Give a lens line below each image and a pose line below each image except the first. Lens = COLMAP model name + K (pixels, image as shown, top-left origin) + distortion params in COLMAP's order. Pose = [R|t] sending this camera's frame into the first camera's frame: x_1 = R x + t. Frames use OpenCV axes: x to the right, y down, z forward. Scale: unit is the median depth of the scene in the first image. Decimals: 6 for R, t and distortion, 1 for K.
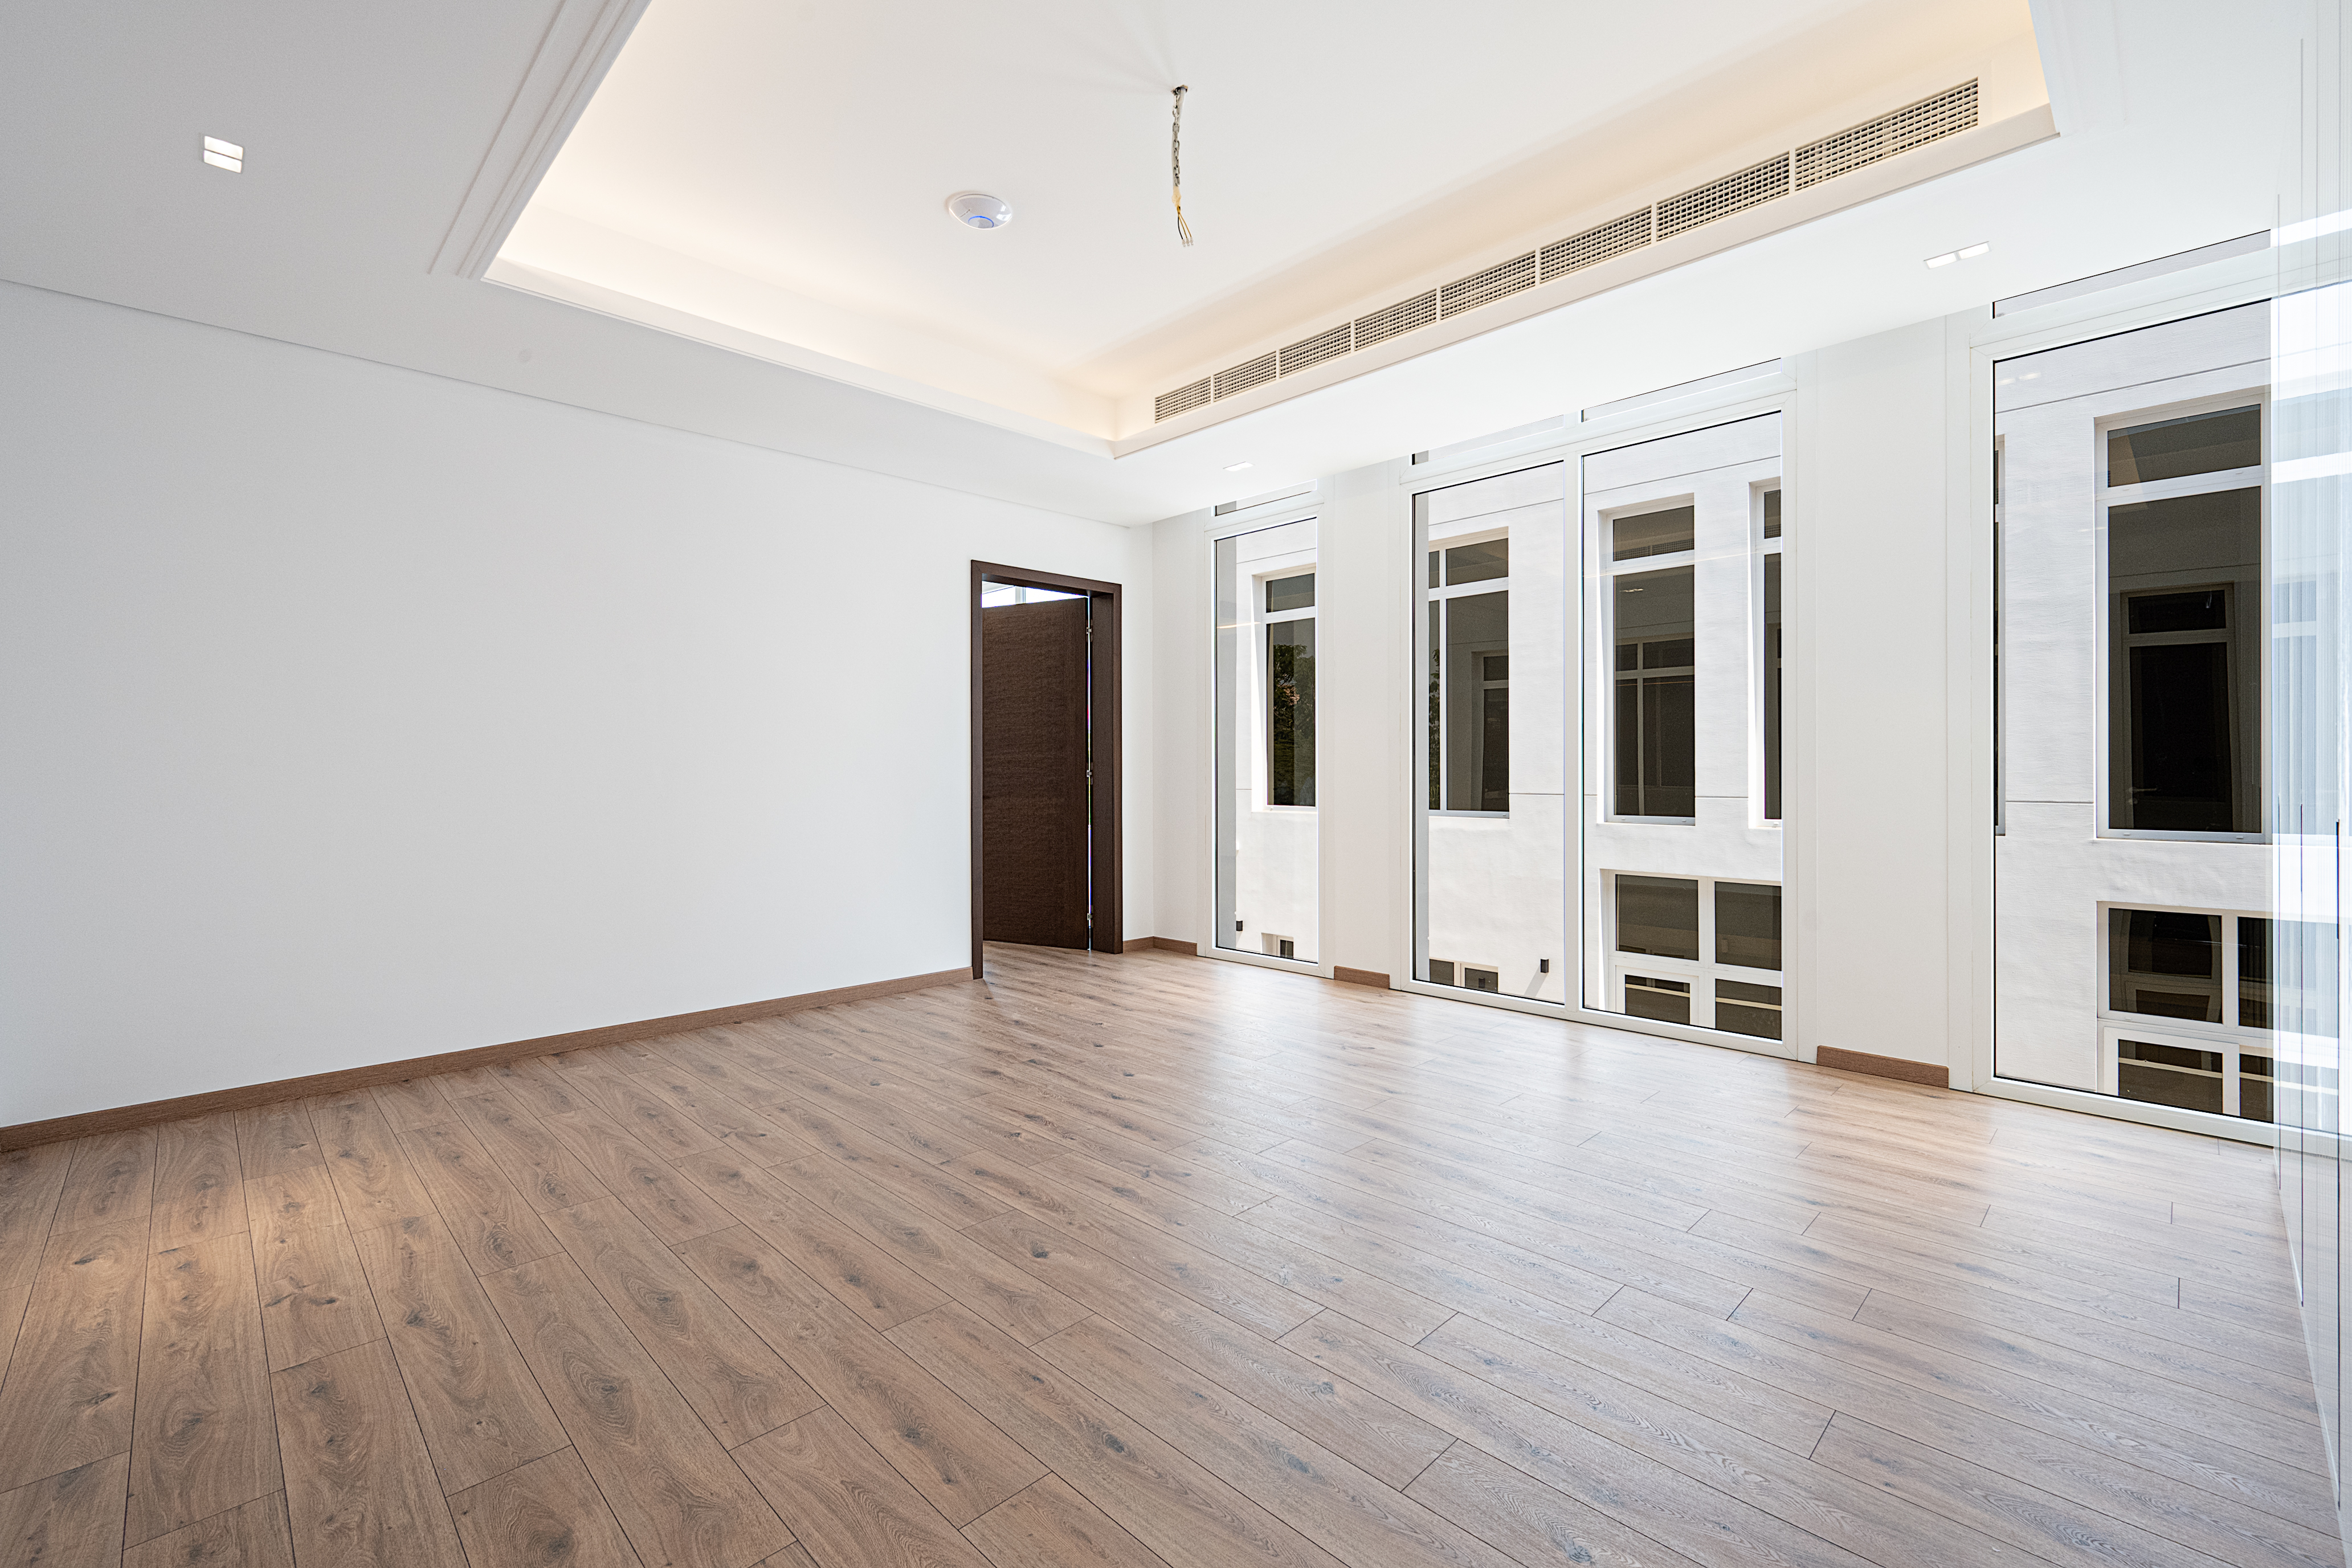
lens RADIAL K [[1015.2, 0, 1185.7], [0, 1015.2, 769.8], [0, 0, 1]] dist [0.003679, 0.000485]
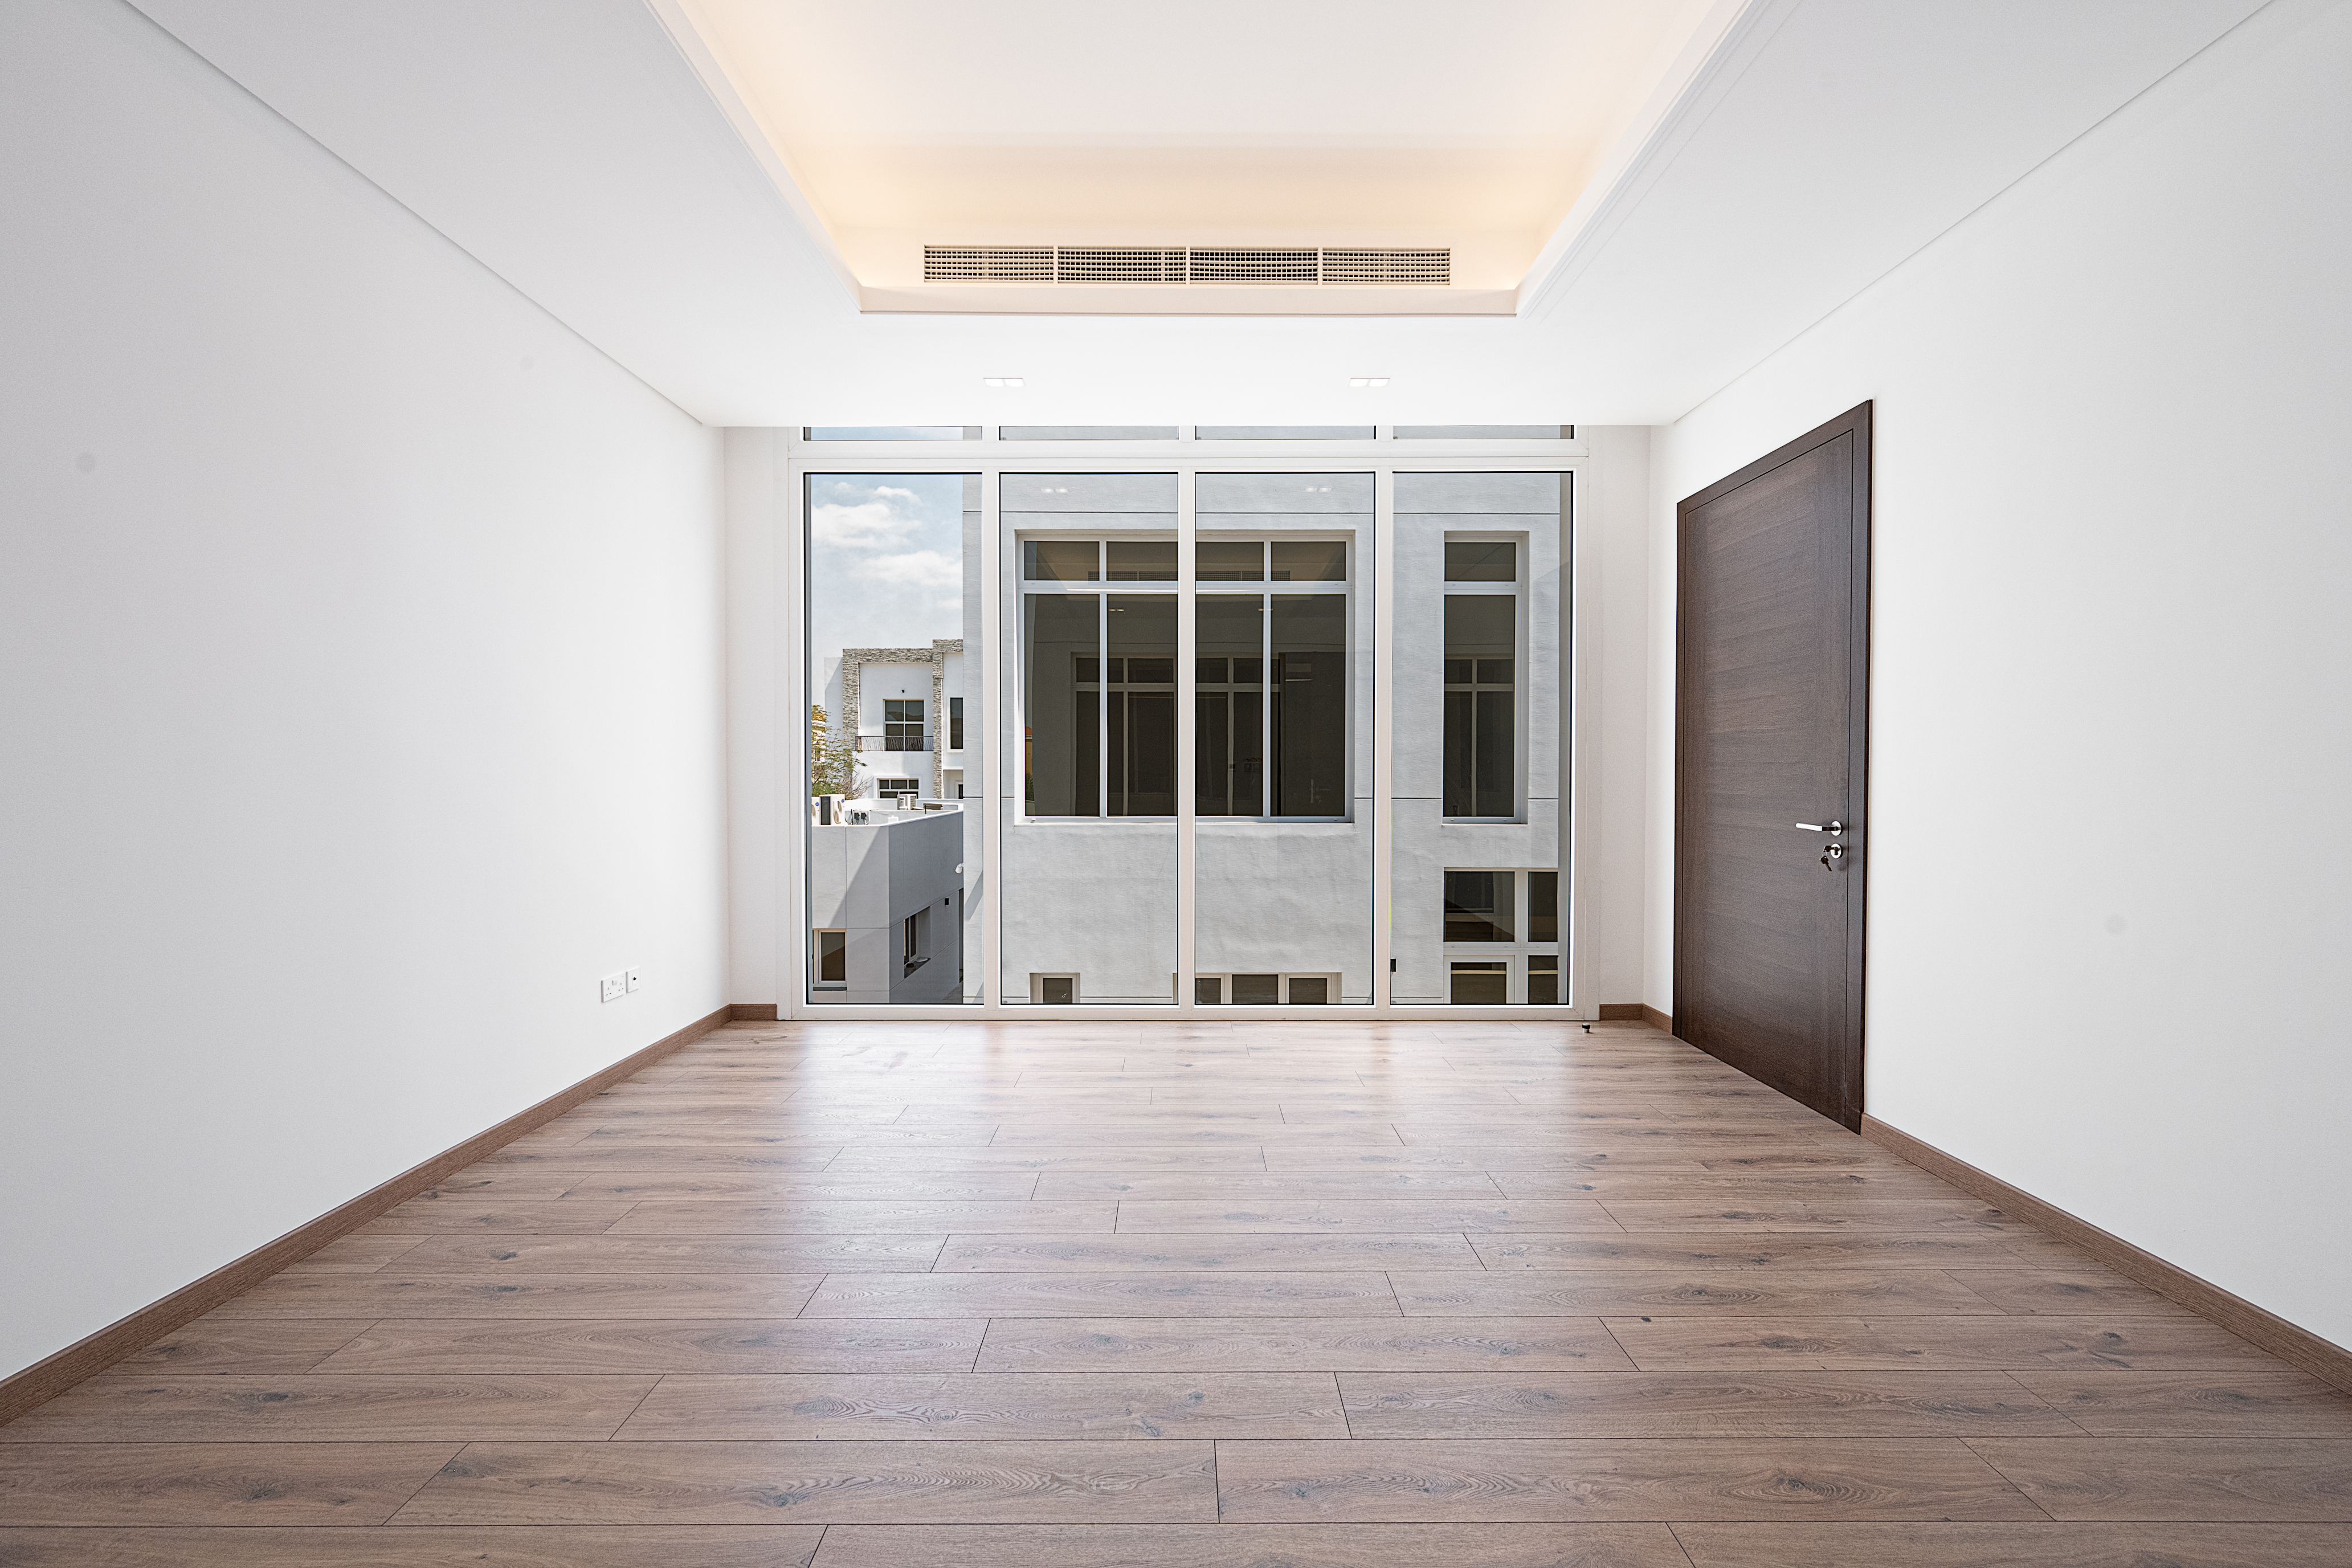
lens RADIAL K [[947.3, 0, 1197.8], [0, 947.3, 833.2], [0, 0, 1]] dist [-0.000137, 0.000087]
pose [[0.691885, -0.041692, 0.720803, -0.431027], [-0.000112, 0.998325, 0.057851, 0.002263], [-0.722007, -0.040107, 0.690722, 0.436037]]
